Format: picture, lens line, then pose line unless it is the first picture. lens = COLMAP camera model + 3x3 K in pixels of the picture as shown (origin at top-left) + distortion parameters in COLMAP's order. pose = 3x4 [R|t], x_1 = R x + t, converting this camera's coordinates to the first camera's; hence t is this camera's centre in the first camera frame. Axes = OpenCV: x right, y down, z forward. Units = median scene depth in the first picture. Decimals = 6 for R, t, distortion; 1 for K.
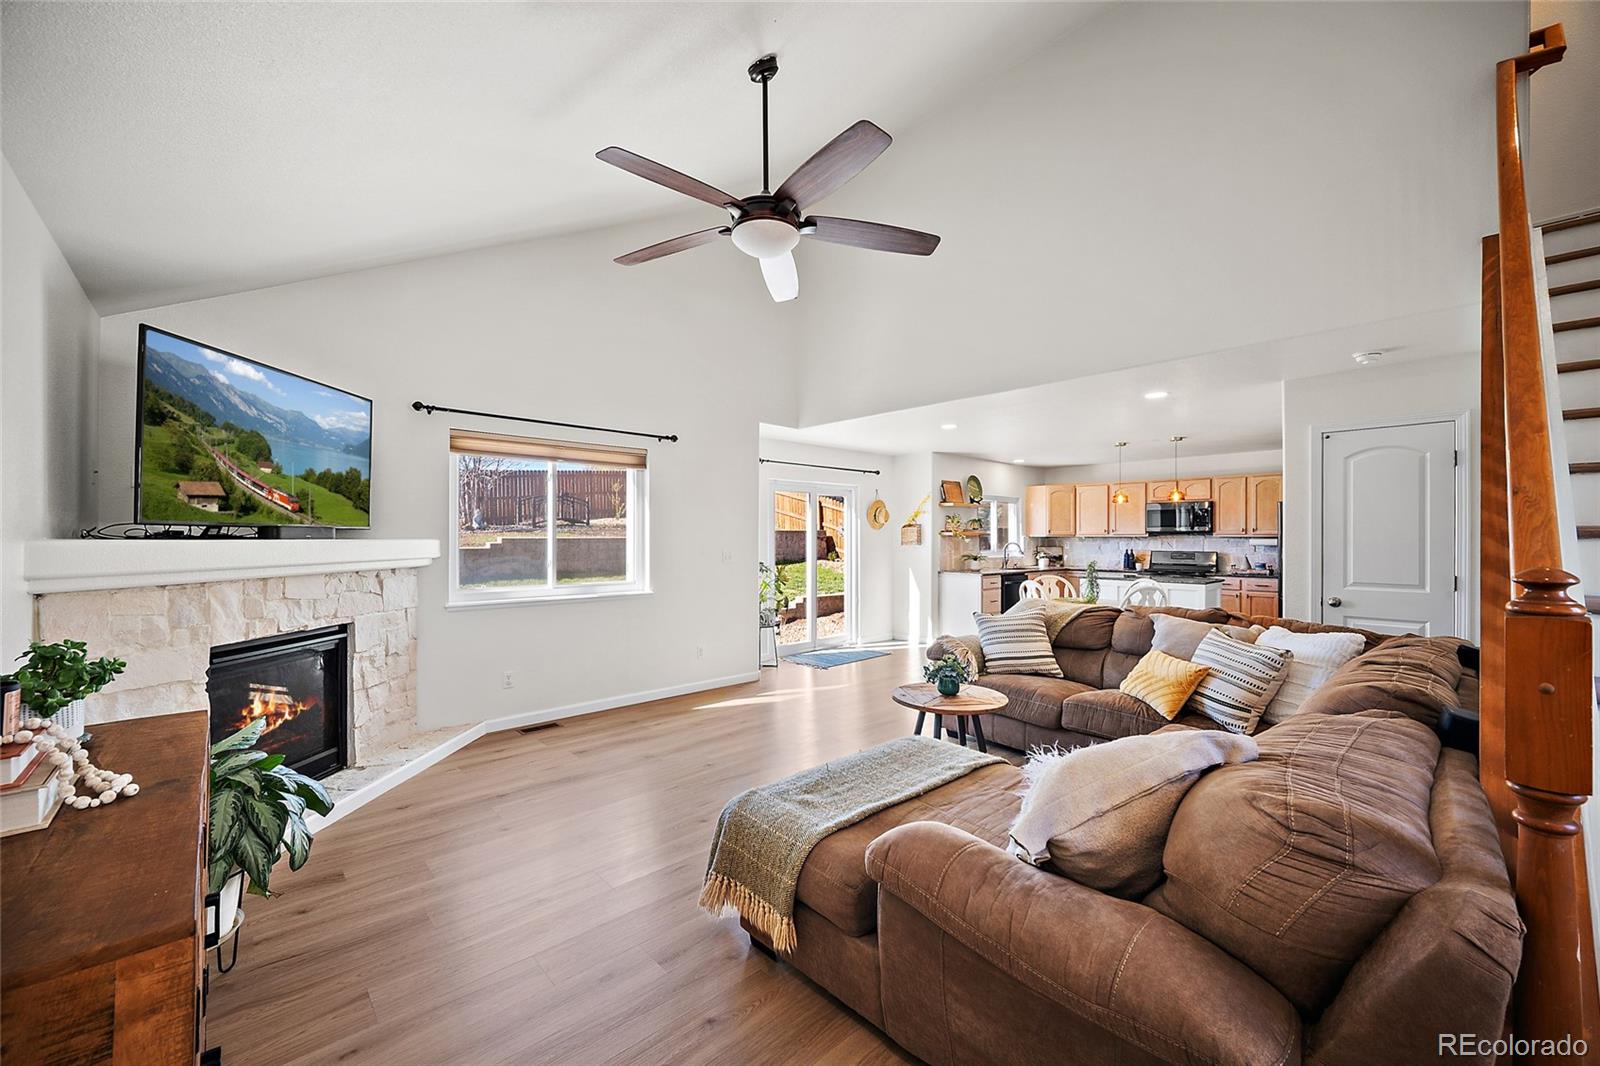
lens RADIAL K [[631.0, 0, 790.0], [0, 631.0, 541.6], [0, 0, 1]] dist [-0.000560, -0.000477]
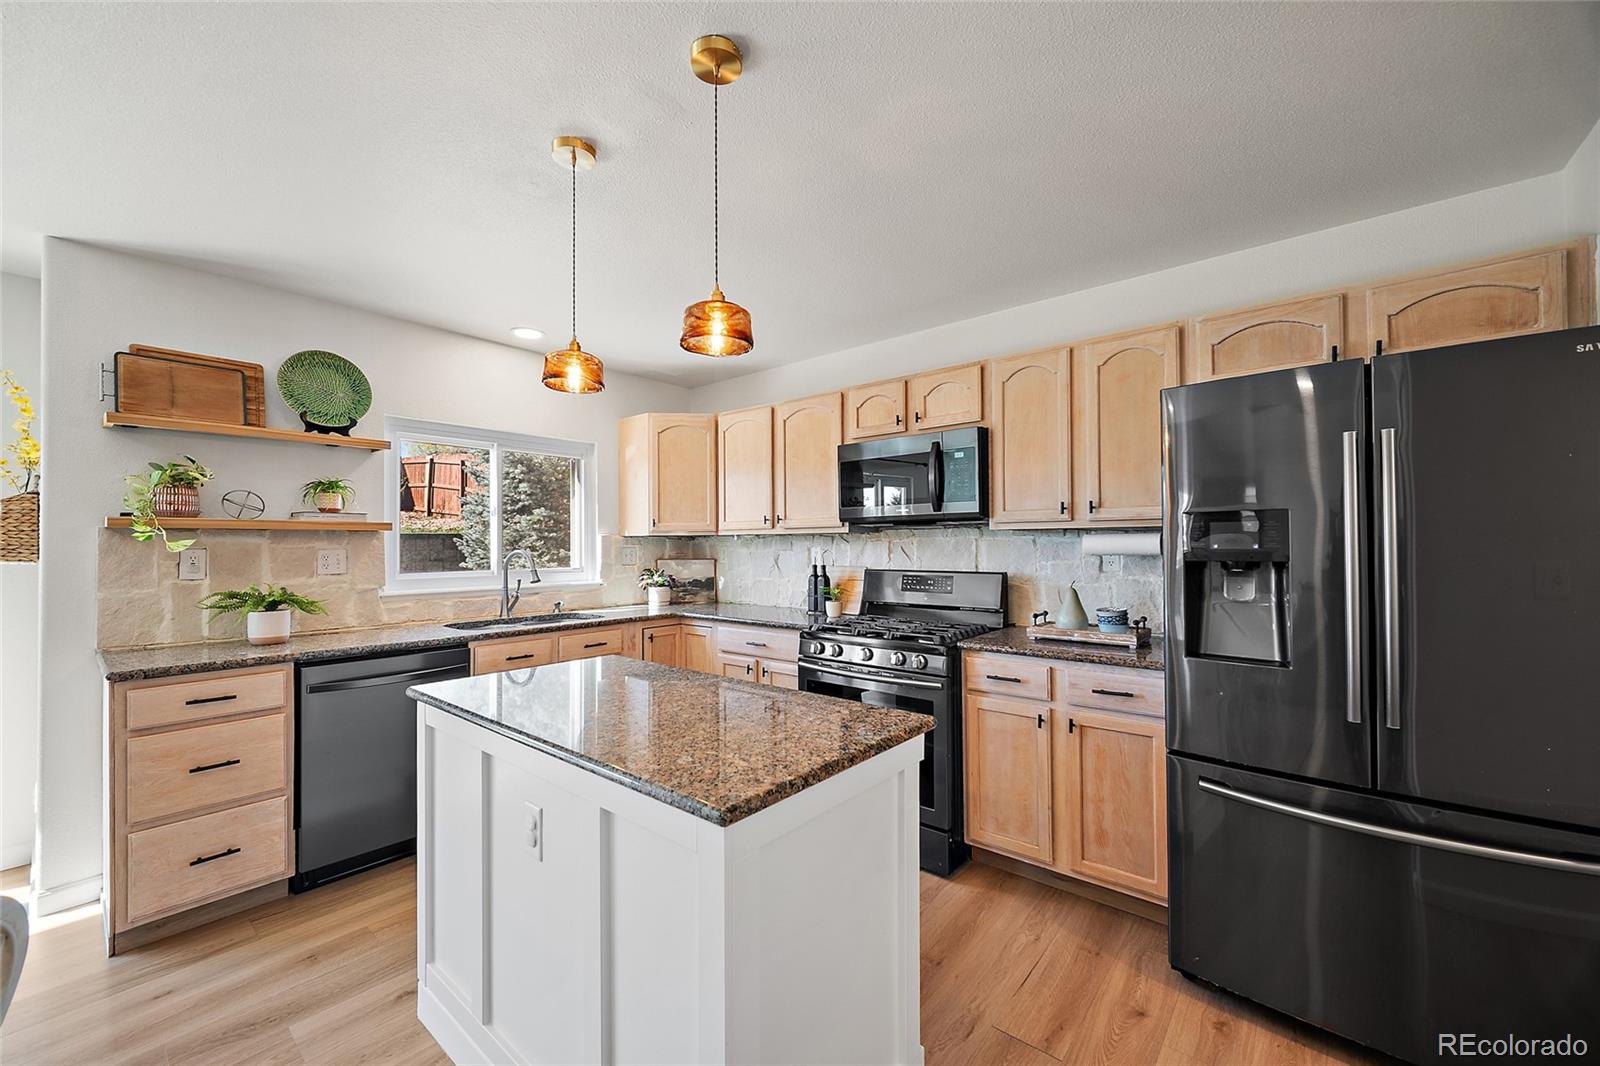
lens RADIAL K [[629.3, 0, 787.2], [0, 629.3, 539.5], [0, 0, 1]] dist [0.000555, -0.000036]
pose [[0.992761, -0.005311, 0.119986, 0.544935], [0.007042, 0.999877, -0.014010, 0.001753], [-0.119897, 0.014753, 0.992677, 0.703574]]
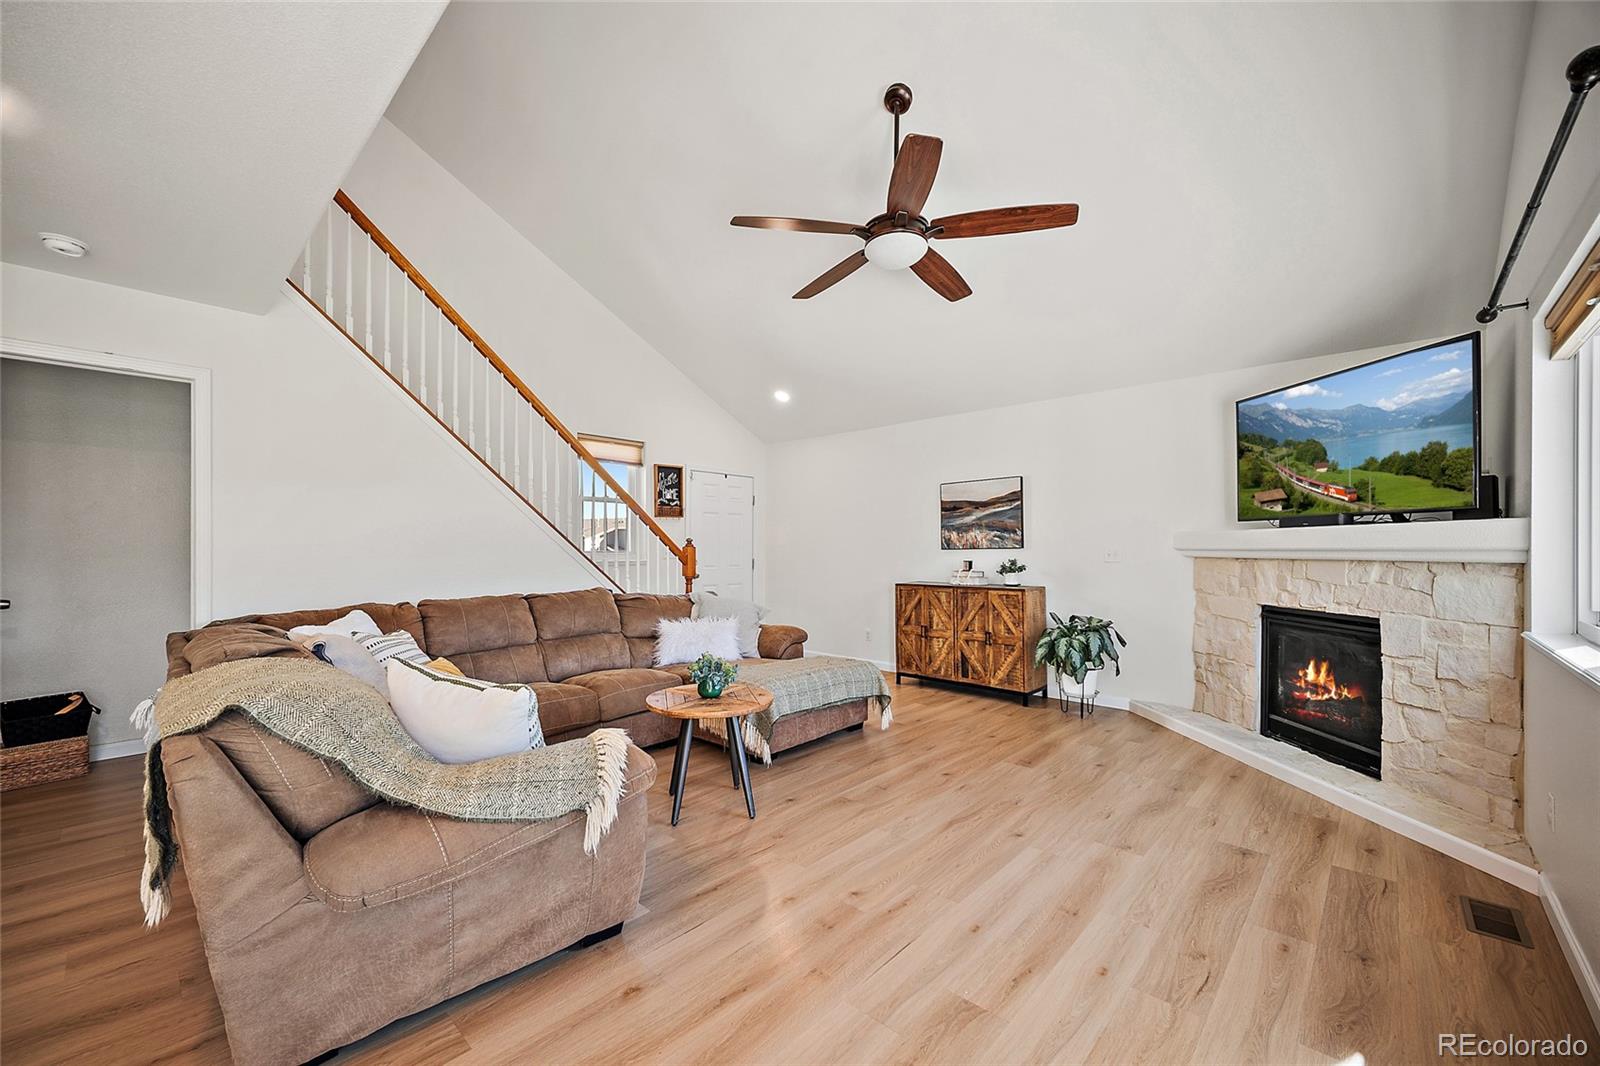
lens RADIAL K [[631.0, 0, 790.0], [0, 631.0, 541.6], [0, 0, 1]] dist [-0.000560, -0.000477]
pose [[-0.997931, -0.001799, -0.064276, 0.088101], [-0.001243, 0.999962, -0.008677, 0.012111], [0.064289, -0.008579, -0.997894, 0.831215]]
